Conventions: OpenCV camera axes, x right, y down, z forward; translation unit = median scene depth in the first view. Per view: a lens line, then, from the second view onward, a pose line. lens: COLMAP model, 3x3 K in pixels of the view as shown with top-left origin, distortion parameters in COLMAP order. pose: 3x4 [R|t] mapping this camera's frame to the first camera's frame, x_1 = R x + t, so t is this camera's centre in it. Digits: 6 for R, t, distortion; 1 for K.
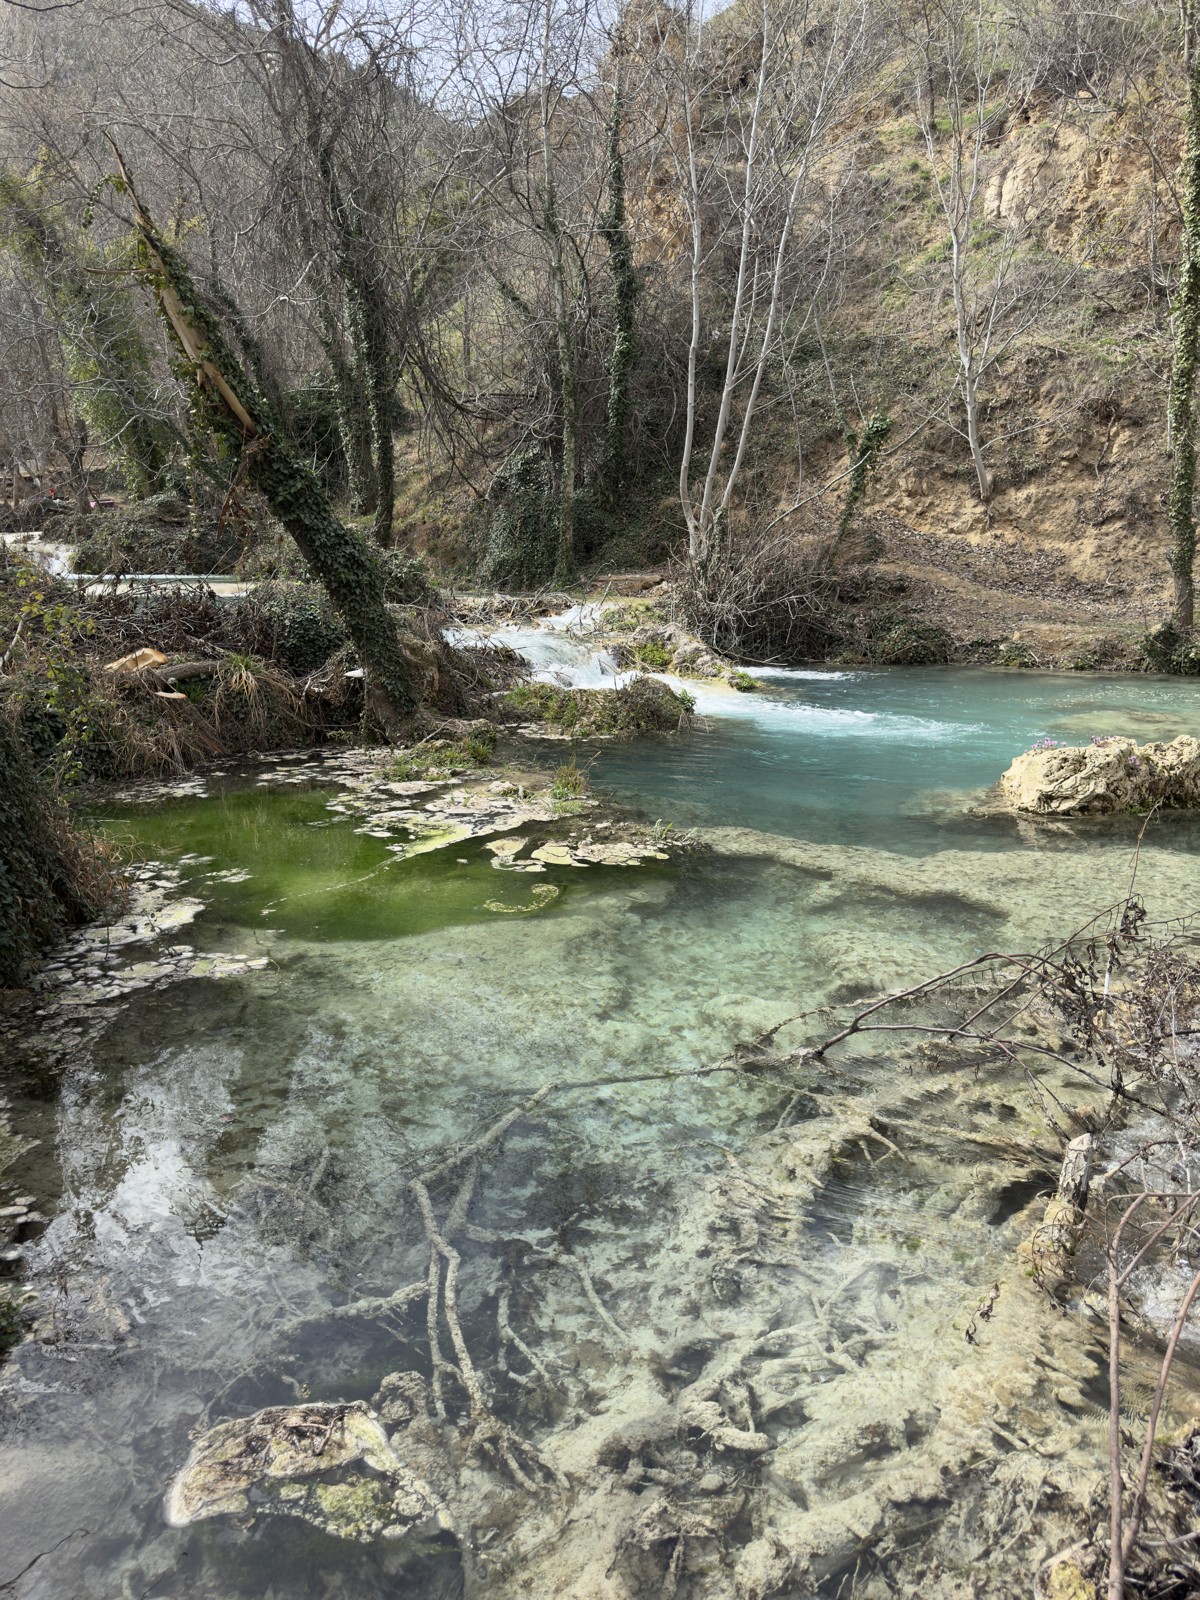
lens RADIAL K [[1124.5, 0, 603.1], [0, 1124.5, 793.4], [0, 0, 1]] dist [0.047385, -0.027886]
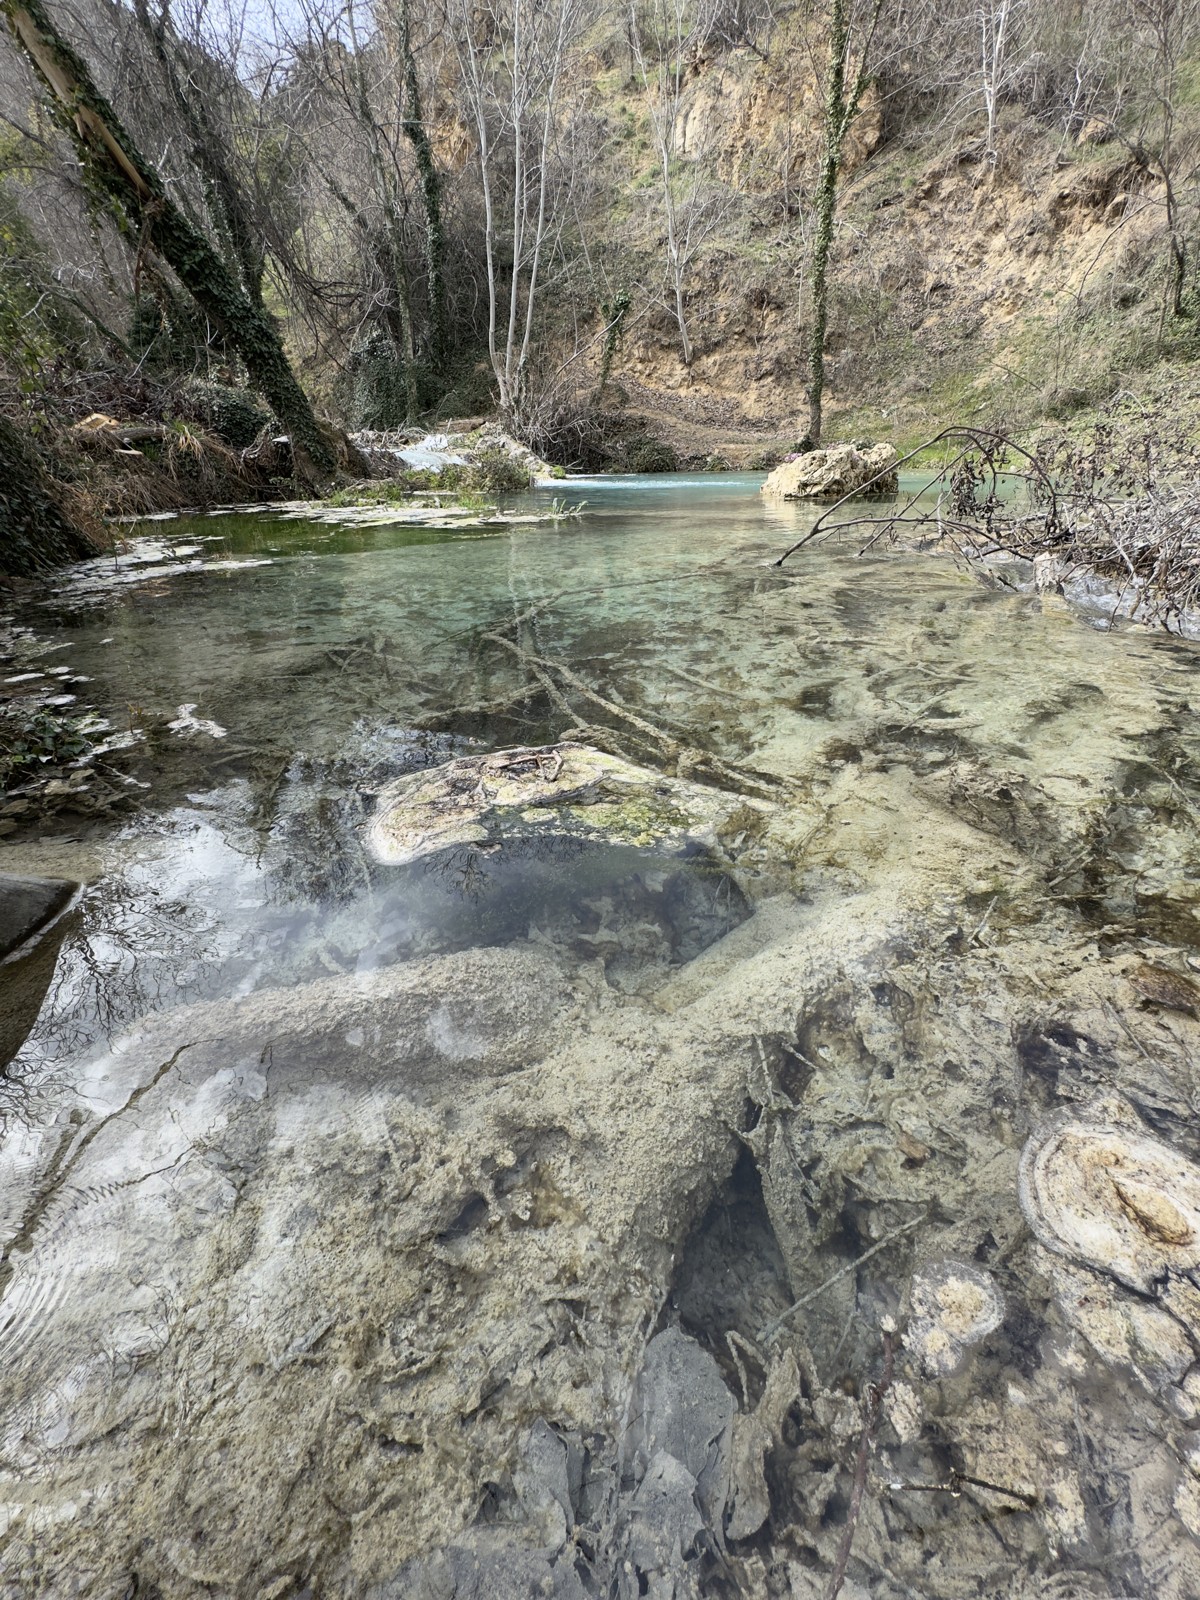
lens RADIAL K [[621.6, 0, 585.9], [0, 621.6, 802.0], [0, 0, 1]] dist [0.000699, 0.001151]
pose [[0.970595, -0.126927, 0.204538, -0.074179], [0.067807, 0.959444, 0.273624, 0.111104], [-0.230973, -0.251709, 0.939837, 0.131639]]
